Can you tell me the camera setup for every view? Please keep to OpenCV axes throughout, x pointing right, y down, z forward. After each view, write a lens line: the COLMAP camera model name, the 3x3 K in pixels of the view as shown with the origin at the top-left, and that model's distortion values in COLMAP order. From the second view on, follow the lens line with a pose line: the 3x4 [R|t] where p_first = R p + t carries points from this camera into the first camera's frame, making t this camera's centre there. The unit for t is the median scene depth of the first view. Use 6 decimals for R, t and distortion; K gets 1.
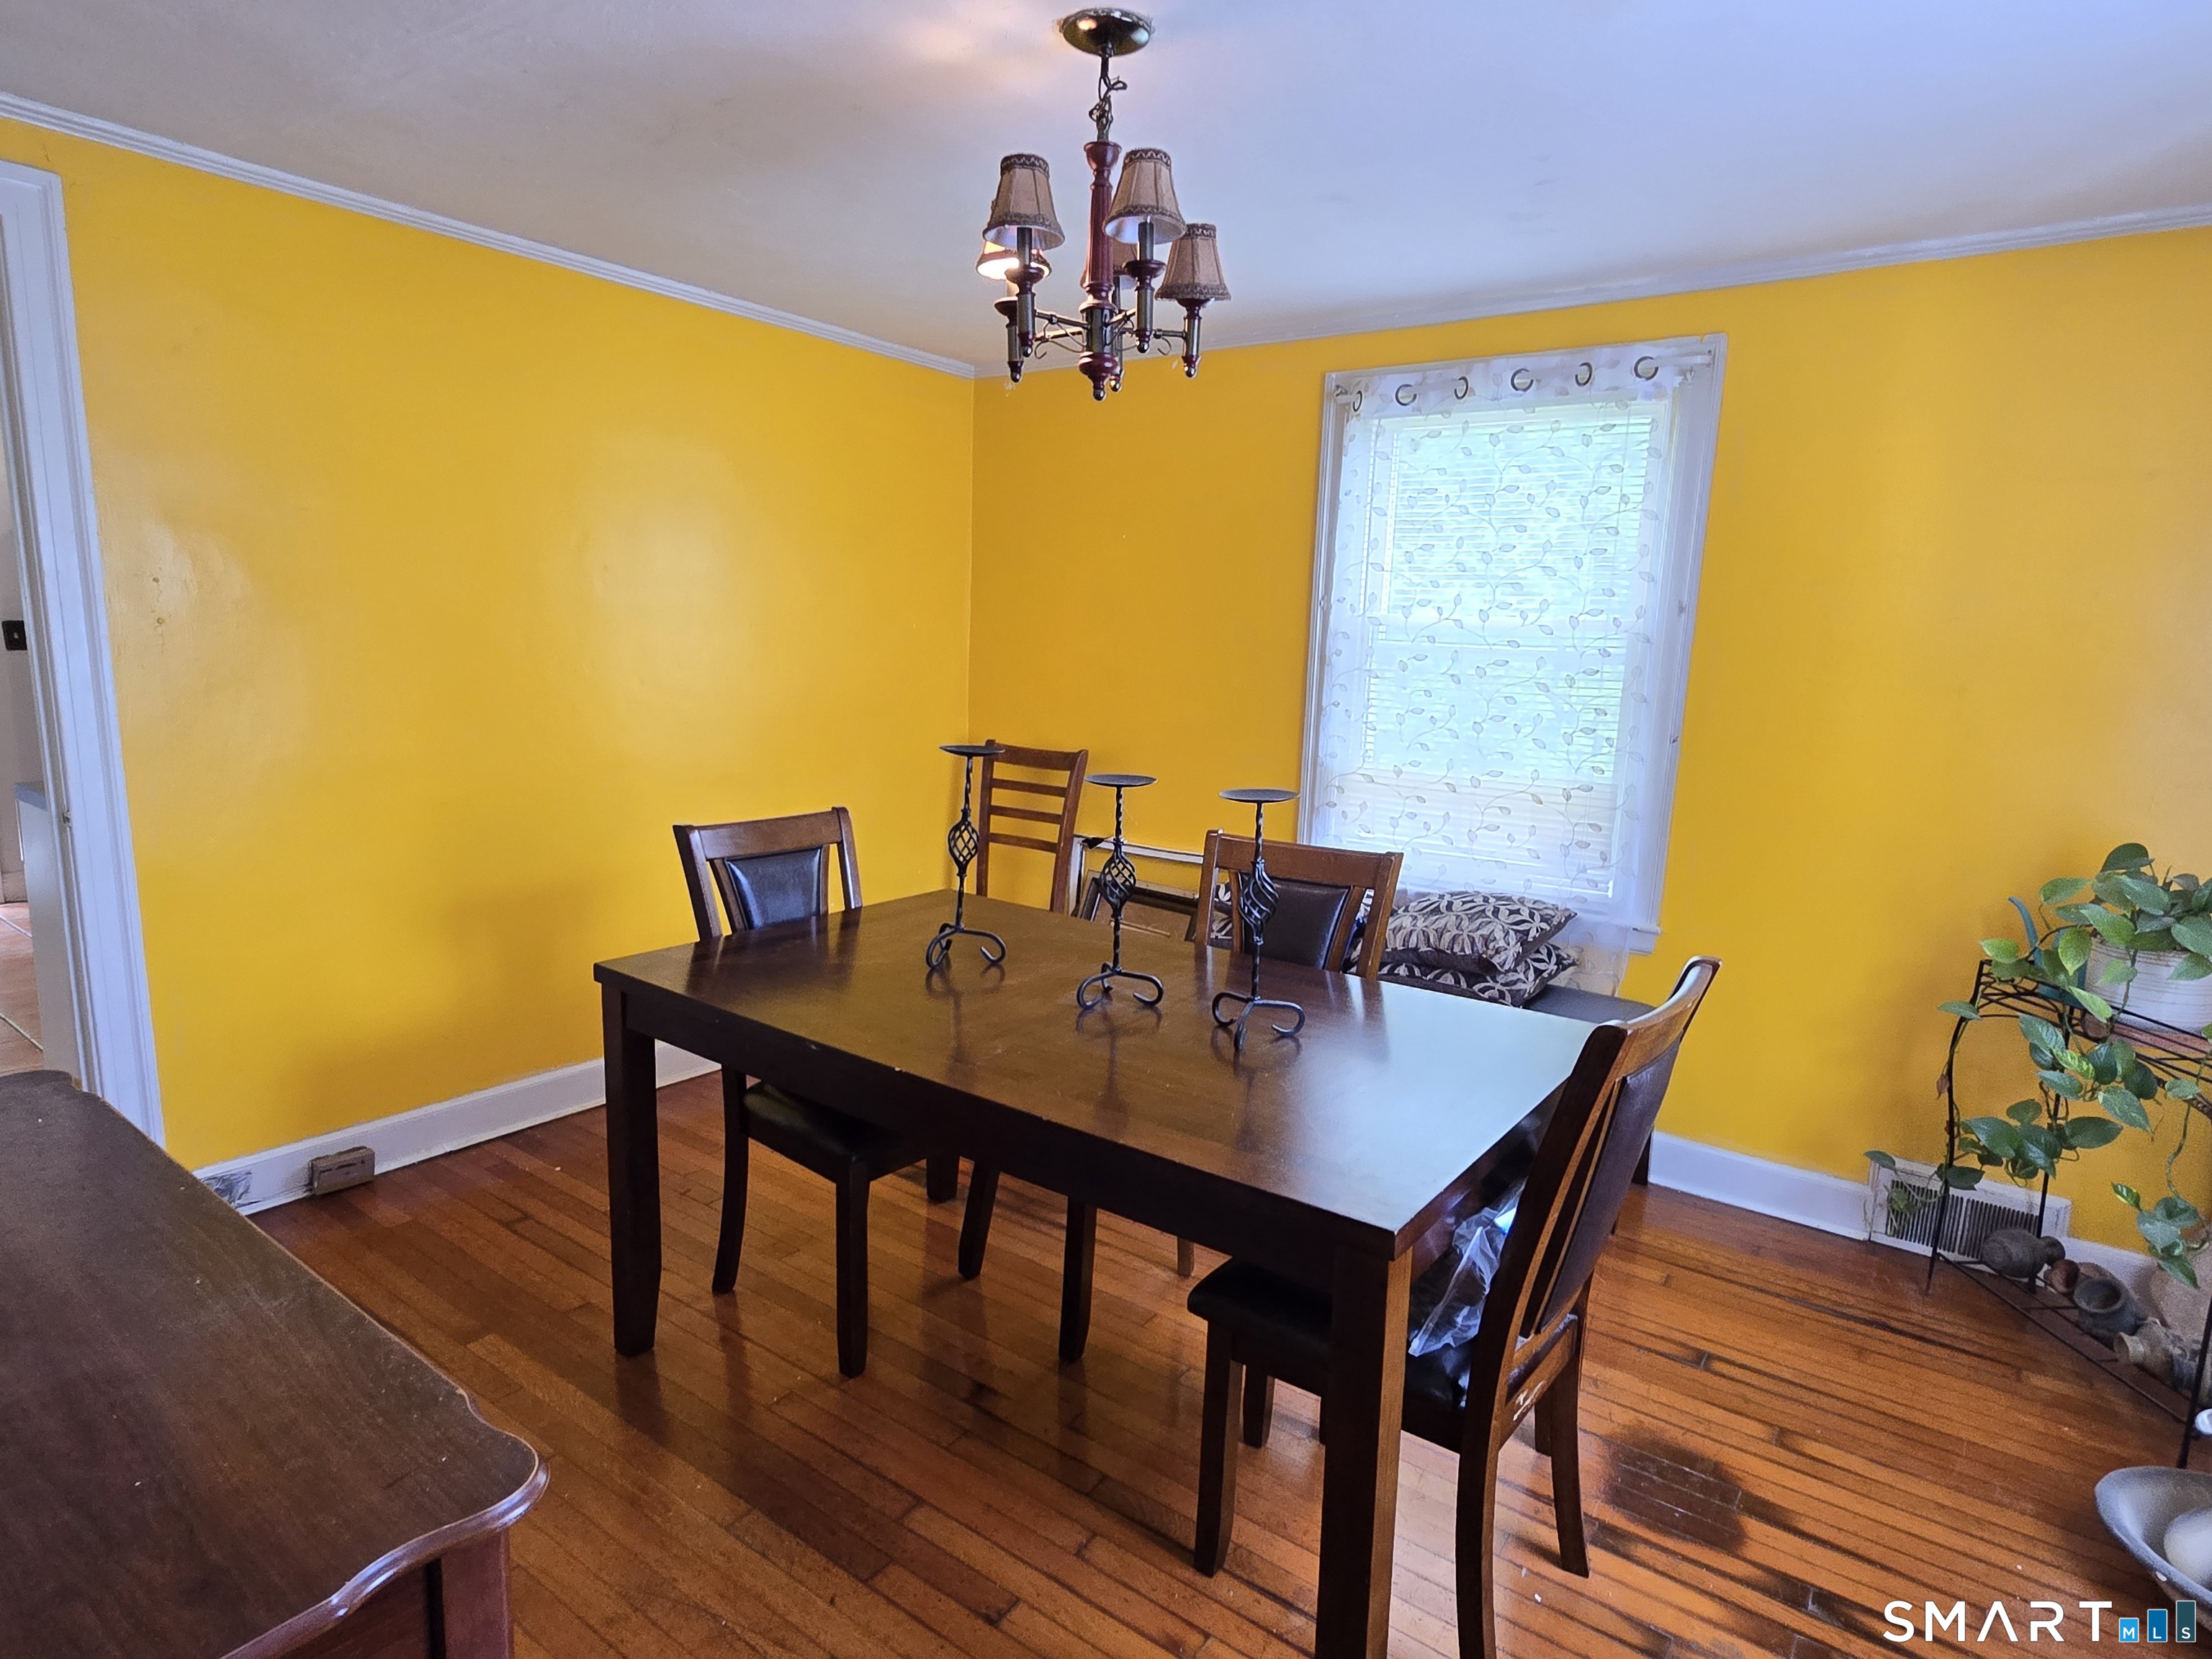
lens RADIAL K [[1222.0, 0, 1125.5], [0, 1222.0, 836.6], [0, 0, 1]] dist [0.002029, 0.000324]
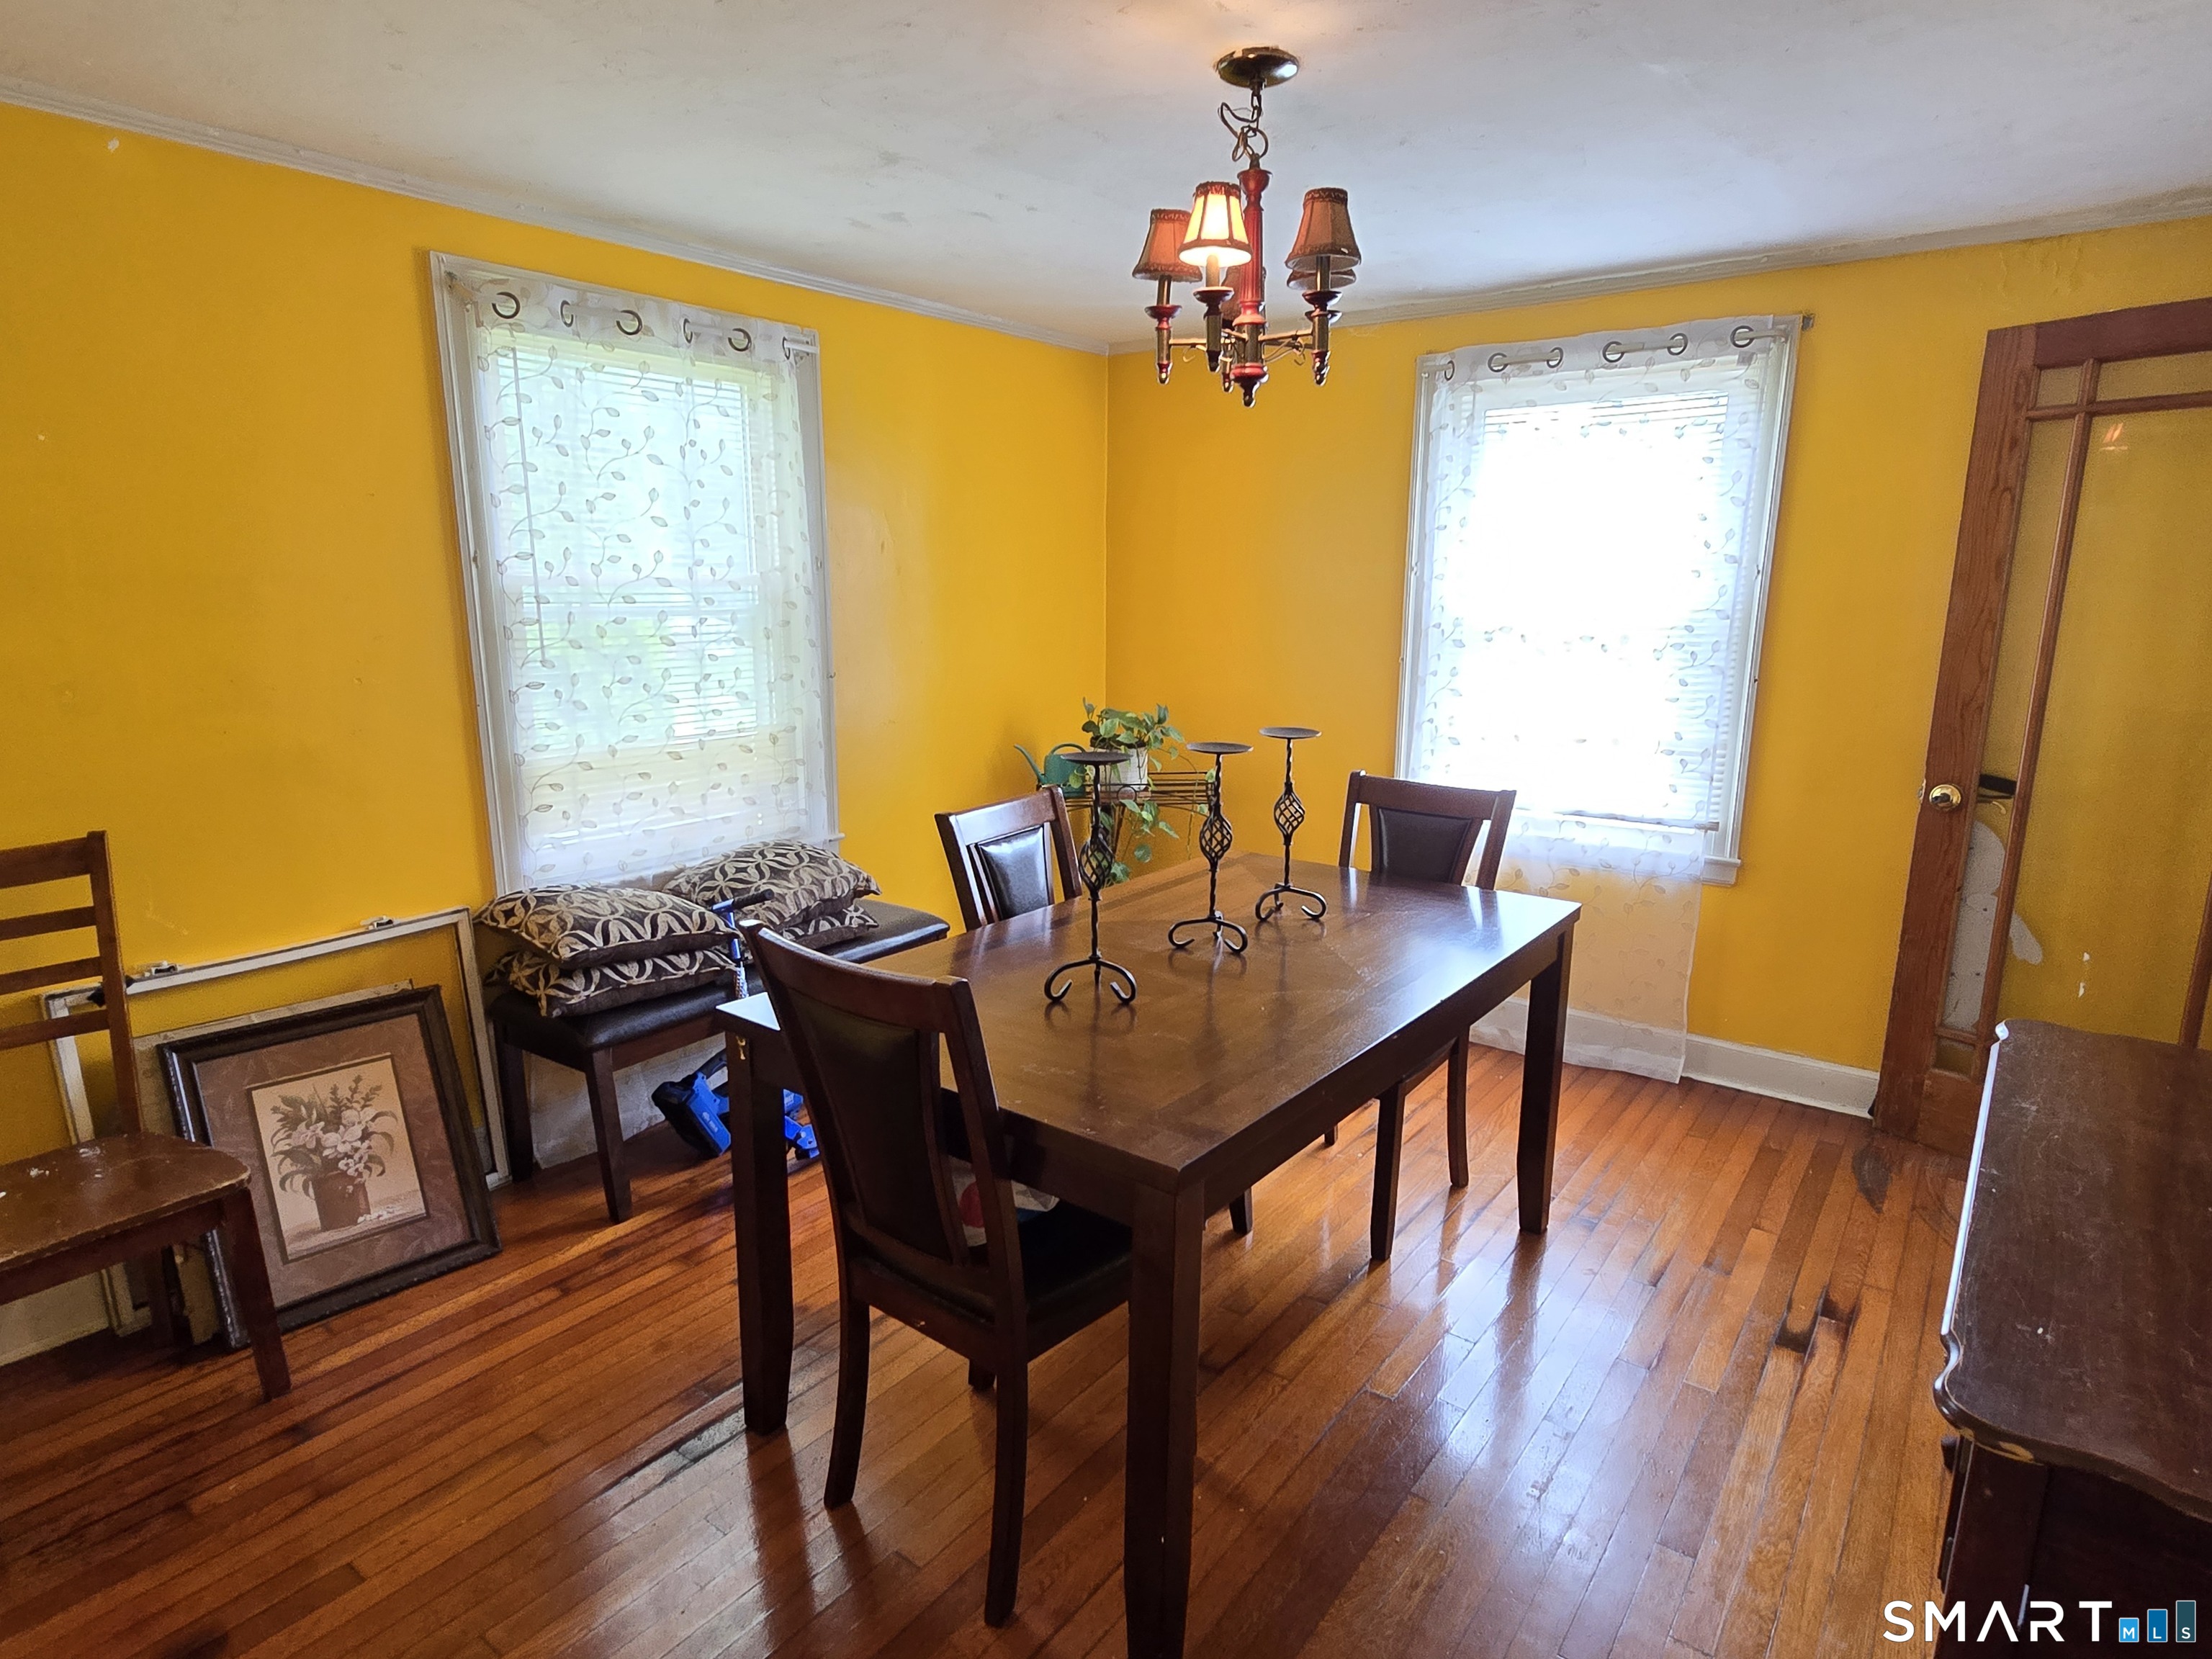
lens RADIAL K [[1222.0, 0, 1124.5], [0, 1222.0, 828.0], [0, 0, 1]] dist [0.002029, 0.000324]
pose [[0.020176, -0.225081, 0.974131, -0.665347], [0.169555, 0.960986, 0.218532, -0.135272], [-0.985314, 0.160760, 0.057552, 0.618103]]
